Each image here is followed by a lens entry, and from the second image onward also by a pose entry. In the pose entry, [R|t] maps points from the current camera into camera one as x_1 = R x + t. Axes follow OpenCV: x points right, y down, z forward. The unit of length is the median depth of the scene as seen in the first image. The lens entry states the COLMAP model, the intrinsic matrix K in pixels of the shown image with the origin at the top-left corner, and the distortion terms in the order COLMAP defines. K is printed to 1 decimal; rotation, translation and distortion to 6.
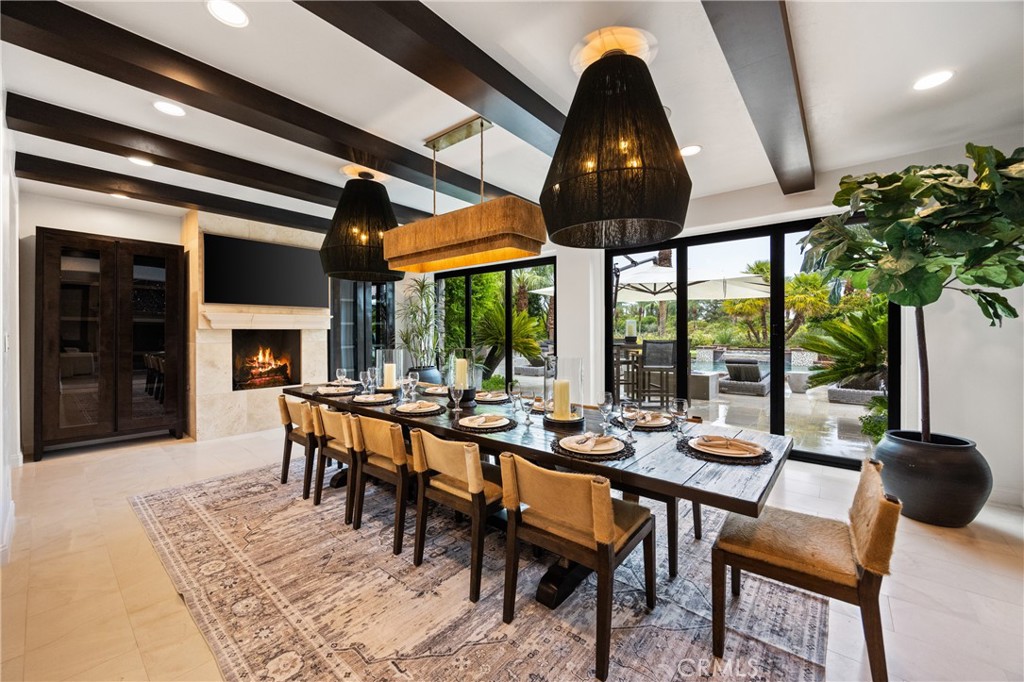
lens RADIAL K [[399.8, 0, 519.7], [0, 399.8, 335.8], [0, 0, 1]] dist [-0.000116, -0.000500]
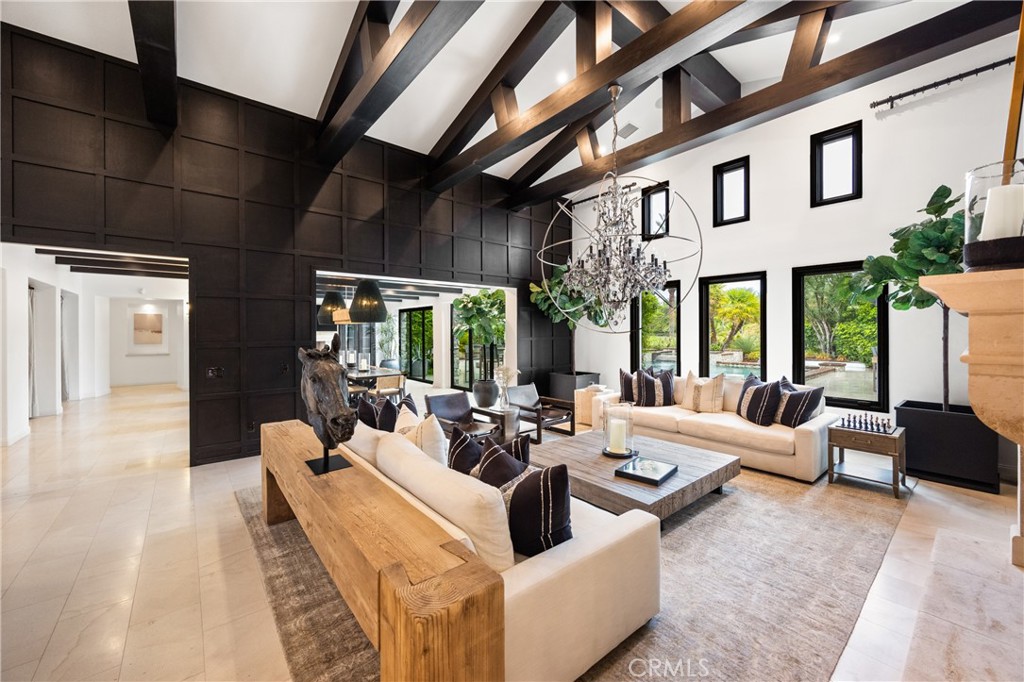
lens RADIAL K [[399.8, 0, 519.7], [0, 399.8, 335.8], [0, 0, 1]] dist [-0.000116, -0.000500]
pose [[0.983023, -0.000373, -0.183482, 1.339147], [0.000042, 0.999998, -0.001804, -0.060236], [0.183482, 0.001766, 0.983022, -1.430860]]
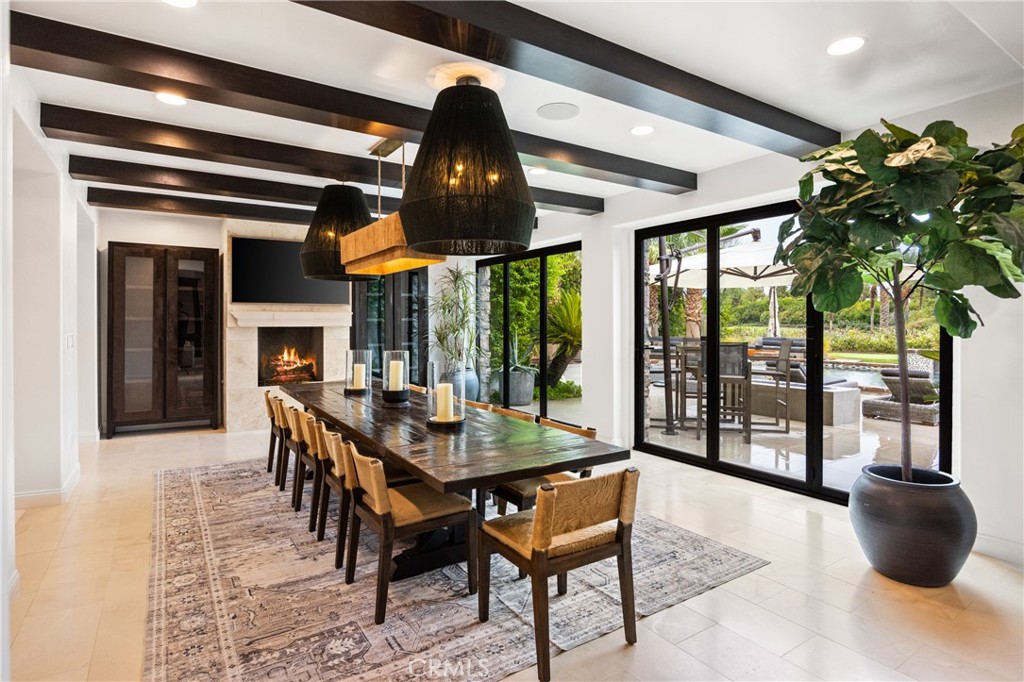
lens RADIAL K [[546.7, 0, 520.0], [0, 546.7, 332.3], [0, 0, 1]] dist [-0.002273, -0.000286]
pose [[0.955182, 0.007576, -0.295923, 0.445691], [-0.005223, 0.999948, 0.008742, -0.024355], [0.295974, -0.006804, 0.955172, -0.191876]]
